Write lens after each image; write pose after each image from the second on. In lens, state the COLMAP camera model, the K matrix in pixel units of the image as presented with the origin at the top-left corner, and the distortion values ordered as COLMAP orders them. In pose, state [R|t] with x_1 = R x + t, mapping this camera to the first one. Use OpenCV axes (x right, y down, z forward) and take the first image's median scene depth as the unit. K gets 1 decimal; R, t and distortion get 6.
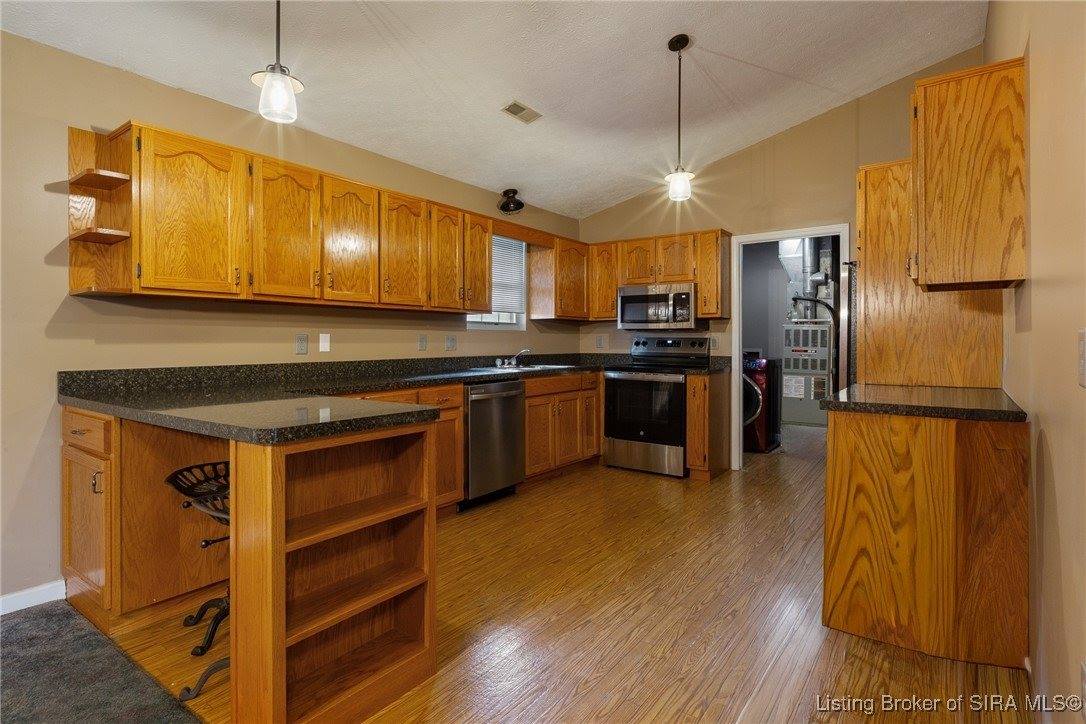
lens RADIAL K [[550.4, 0, 544.7], [0, 550.4, 341.2], [0, 0, 1]] dist [-0.000249, -0.000990]
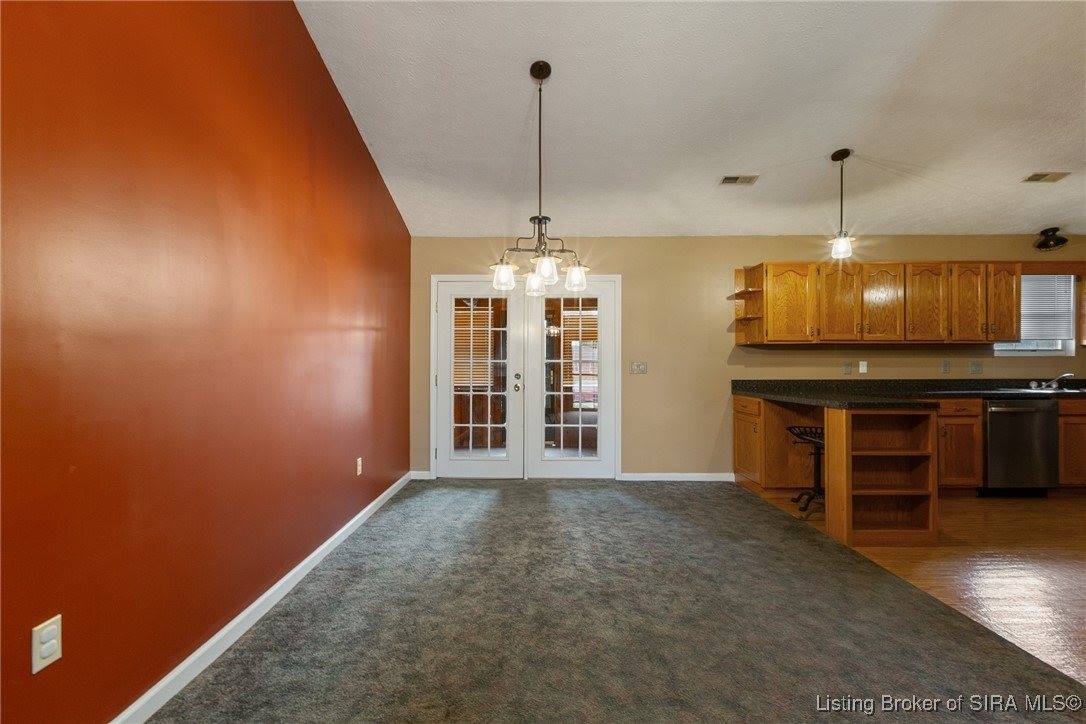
lens RADIAL K [[491.0, 0, 532.6], [0, 491.0, 363.2], [0, 0, 1]] dist [-0.000967, -0.000074]
pose [[0.576271, -0.004121, -0.817248, 0.197457], [0.000391, 0.999989, -0.004766, -0.001783], [0.817259, 0.002427, 0.576266, -0.569666]]
